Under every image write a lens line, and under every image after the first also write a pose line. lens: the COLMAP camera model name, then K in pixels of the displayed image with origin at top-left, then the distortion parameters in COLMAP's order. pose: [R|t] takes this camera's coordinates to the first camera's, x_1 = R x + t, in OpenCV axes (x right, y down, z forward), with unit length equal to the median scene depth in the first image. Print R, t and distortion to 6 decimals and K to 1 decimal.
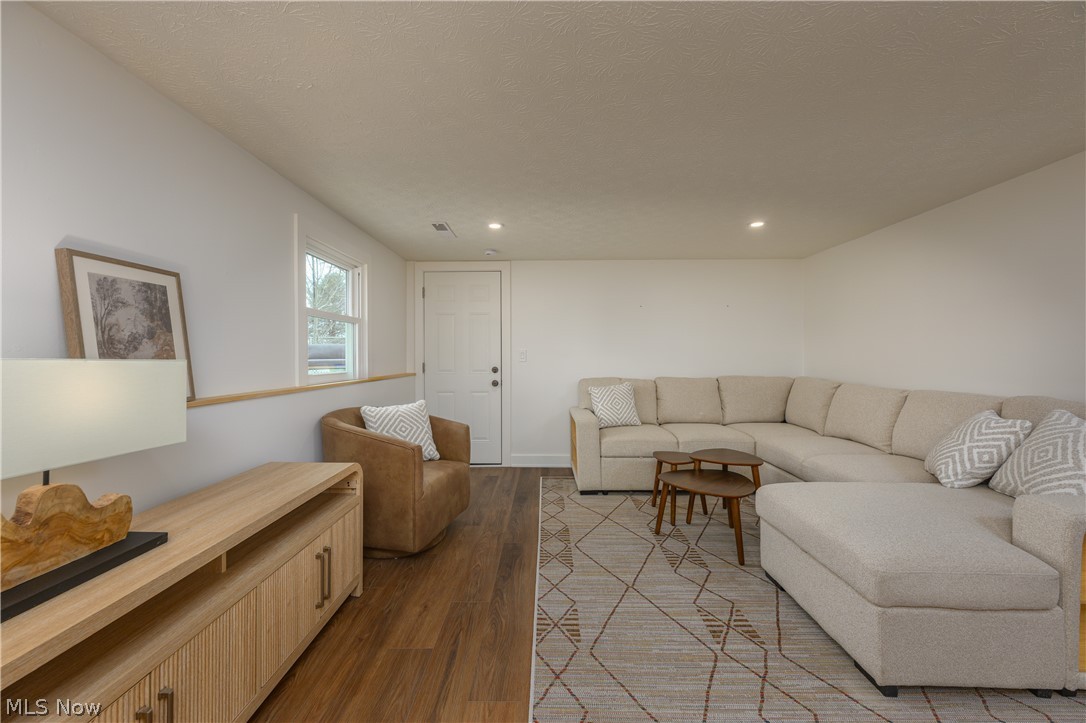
lens RADIAL K [[427.6, 0, 549.0], [0, 427.6, 354.8], [0, 0, 1]] dist [-0.002721, 0.000995]
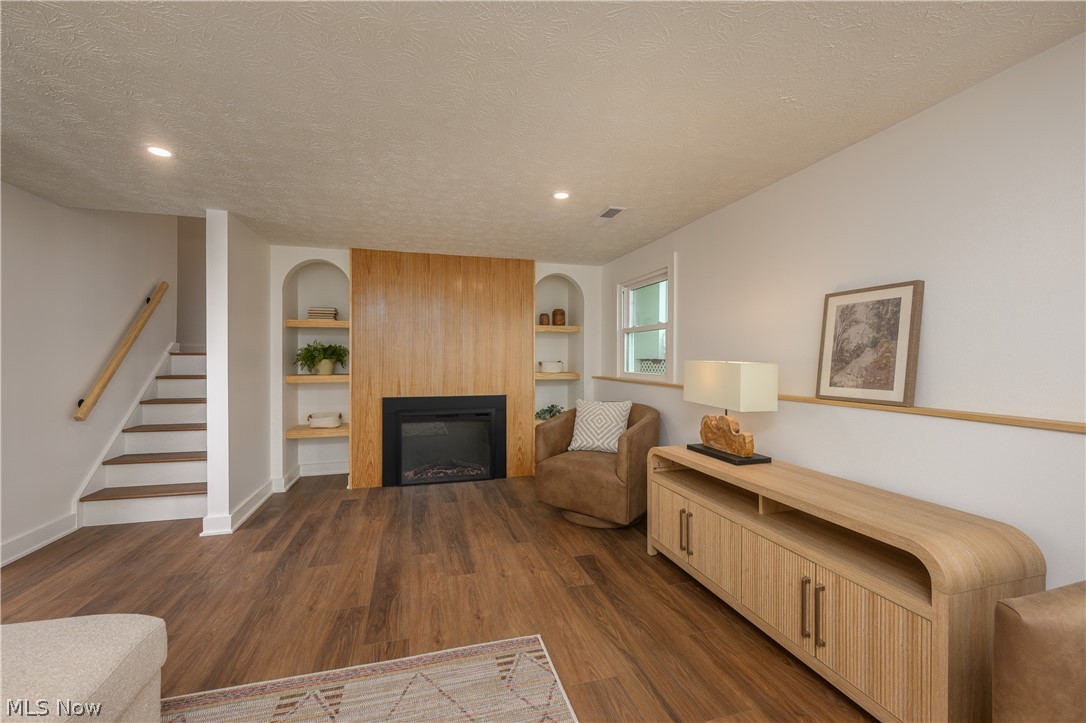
lens RADIAL K [[427.6, 0, 536.6], [0, 427.6, 359.6], [0, 0, 1]] dist [-0.002721, 0.000995]
pose [[-0.962022, -0.010146, -0.272784, 0.303785], [-0.011223, 0.999934, 0.002389, 0.004134], [0.272742, 0.005360, -0.962072, 1.943143]]
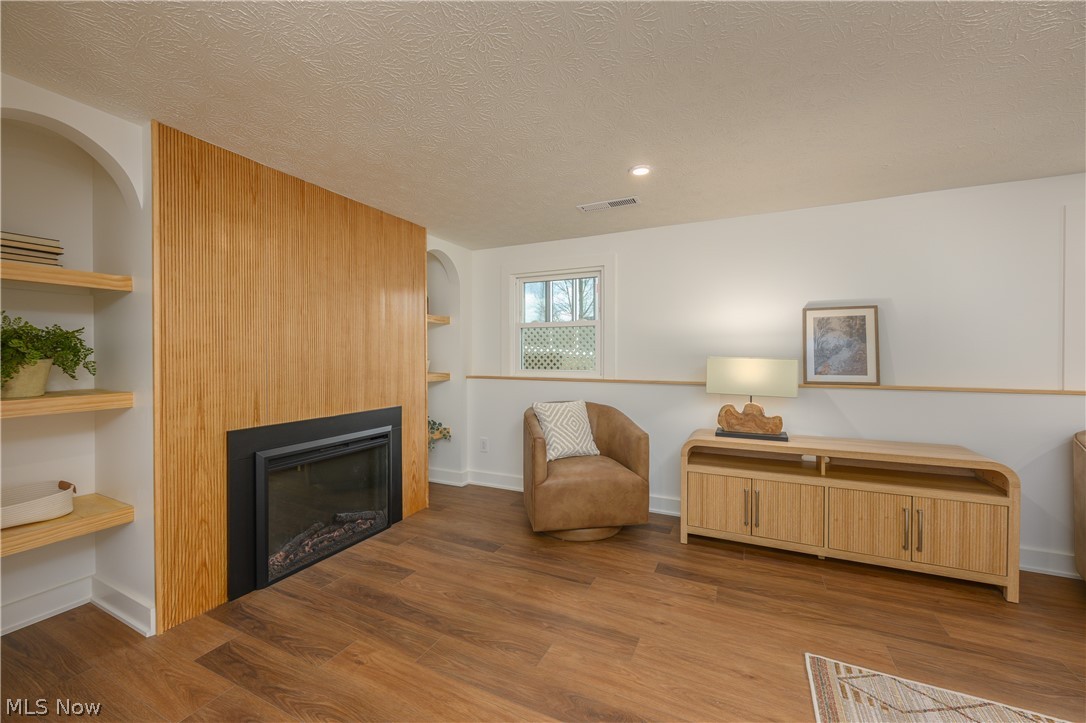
lens RADIAL K [[427.6, 0, 528.4], [0, 427.6, 359.5], [0, 0, 1]] dist [-0.002721, 0.000995]
pose [[-0.450255, 0.000380, -0.892900, 1.293342], [-0.004687, 0.999985, 0.002789, 0.014696], [0.892888, 0.005441, -0.450247, 0.627329]]
